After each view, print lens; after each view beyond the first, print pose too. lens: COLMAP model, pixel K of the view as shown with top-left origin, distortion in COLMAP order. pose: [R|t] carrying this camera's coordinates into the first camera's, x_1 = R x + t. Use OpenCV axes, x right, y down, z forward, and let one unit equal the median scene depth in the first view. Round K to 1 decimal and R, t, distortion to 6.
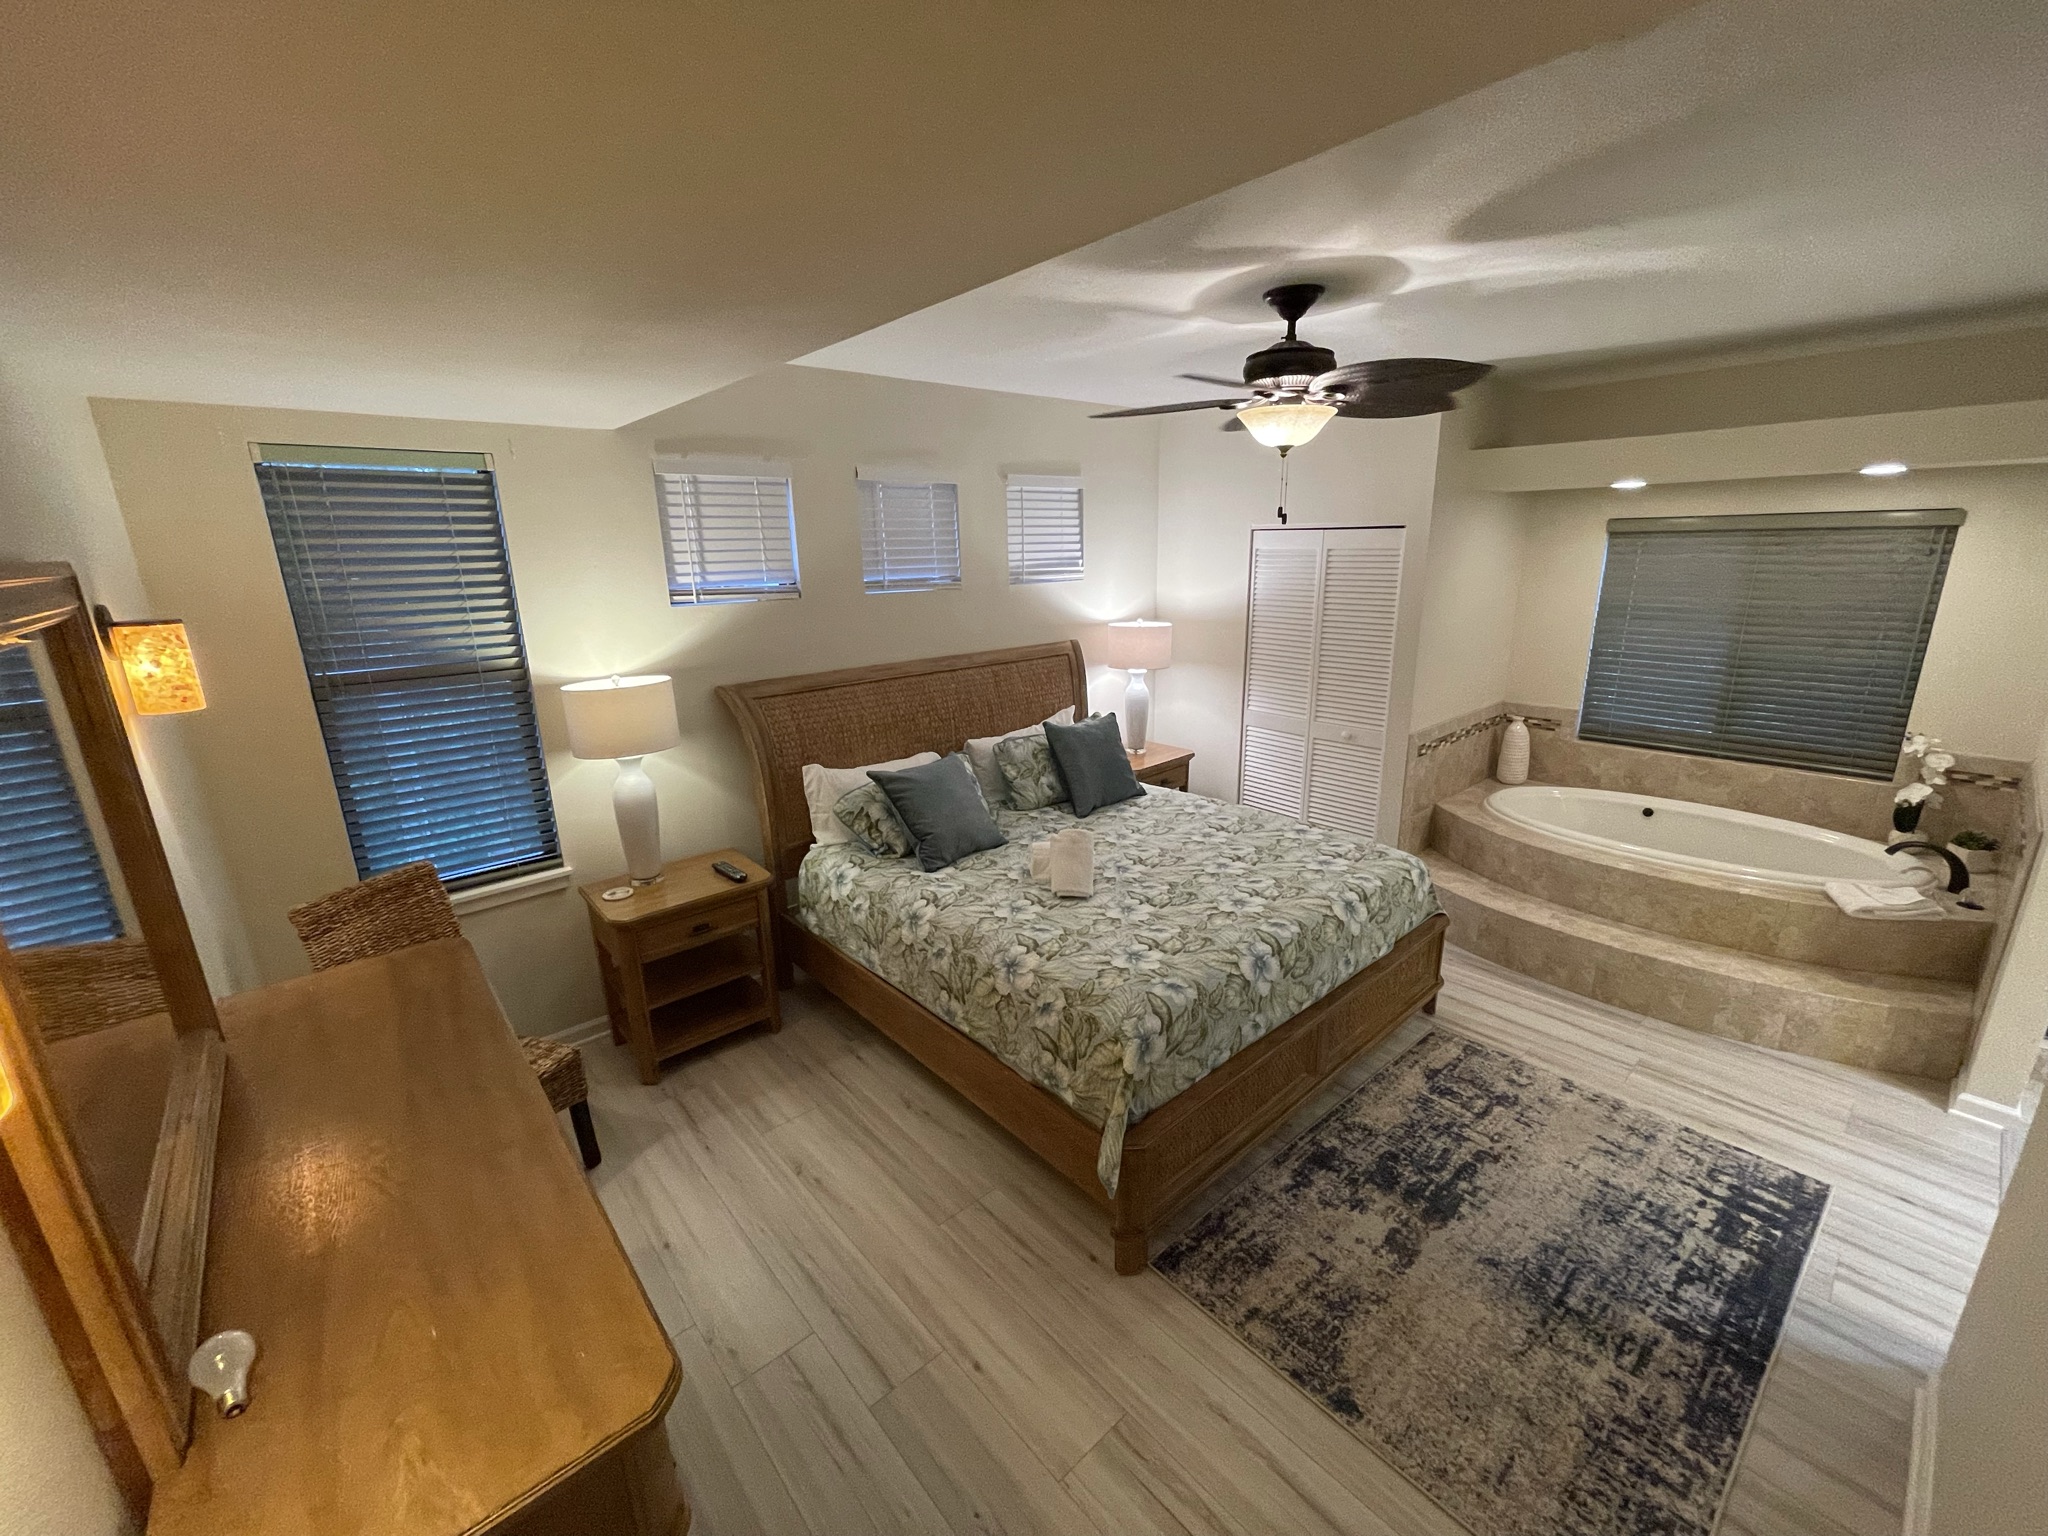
lens RADIAL K [[828.1, 0, 1019.4], [0, 828.1, 772.4], [0, 0, 1]] dist [0.000003, -0.001103]
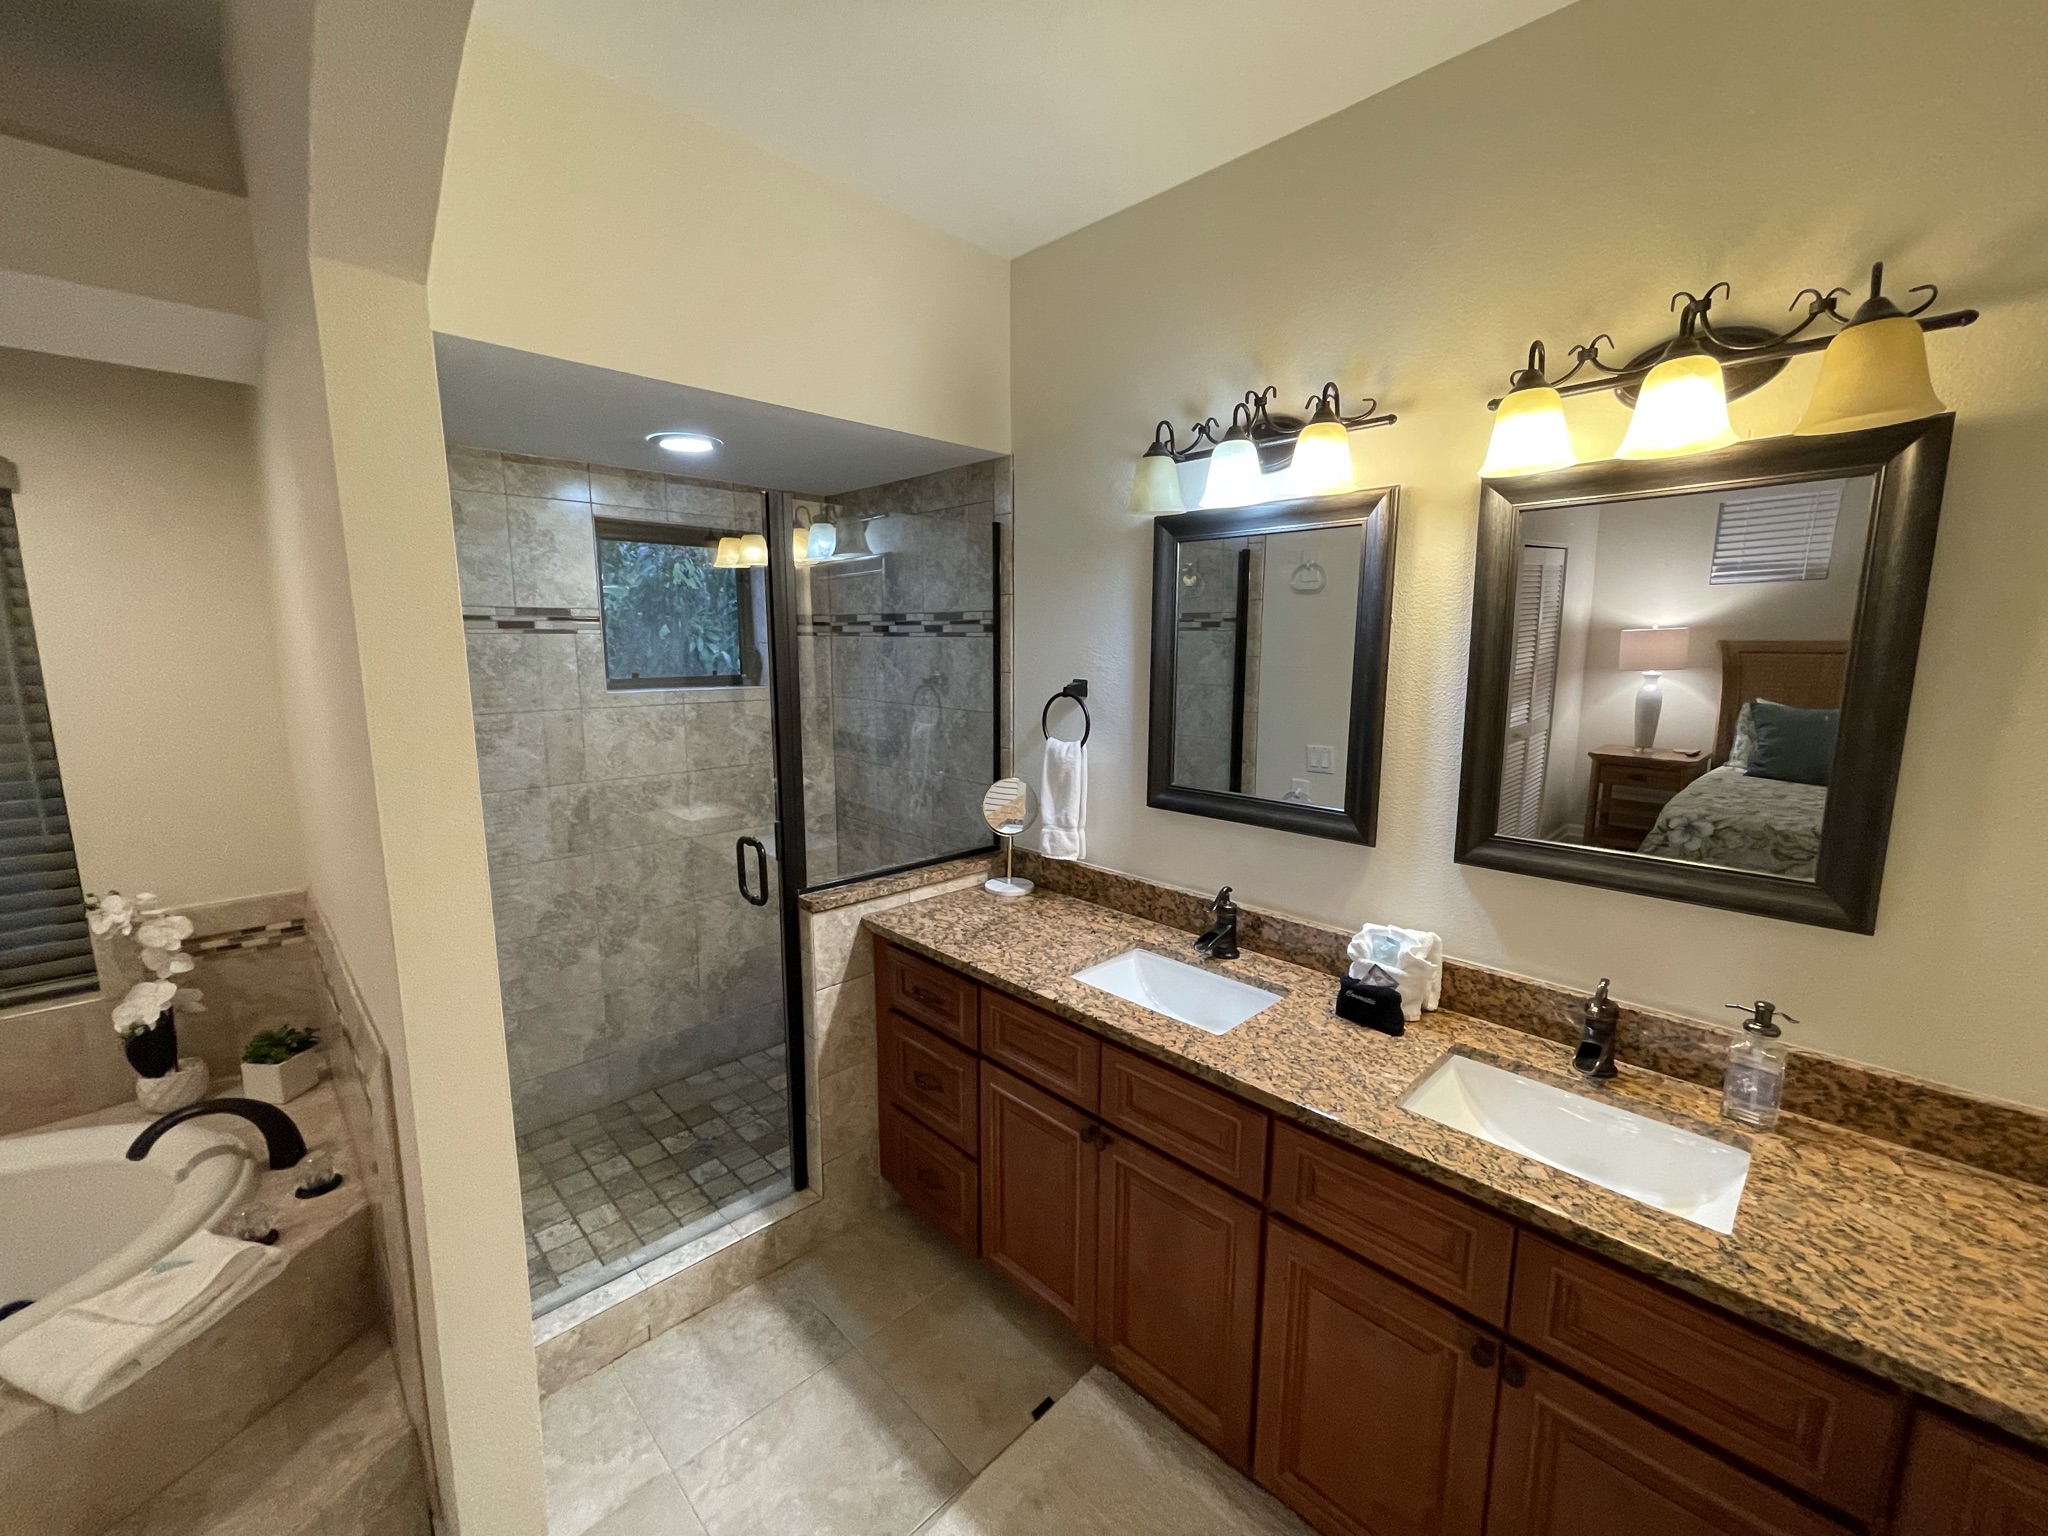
lens RADIAL K [[828.1, 0, 1026.2], [0, 828.1, 761.2], [0, 0, 1]] dist [0.000003, -0.001103]
pose [[-0.063847, -0.125630, 0.990021, 0.559002], [0.265159, 0.954251, 0.138191, -0.044764], [-0.962089, 0.271336, -0.027614, 0.448146]]
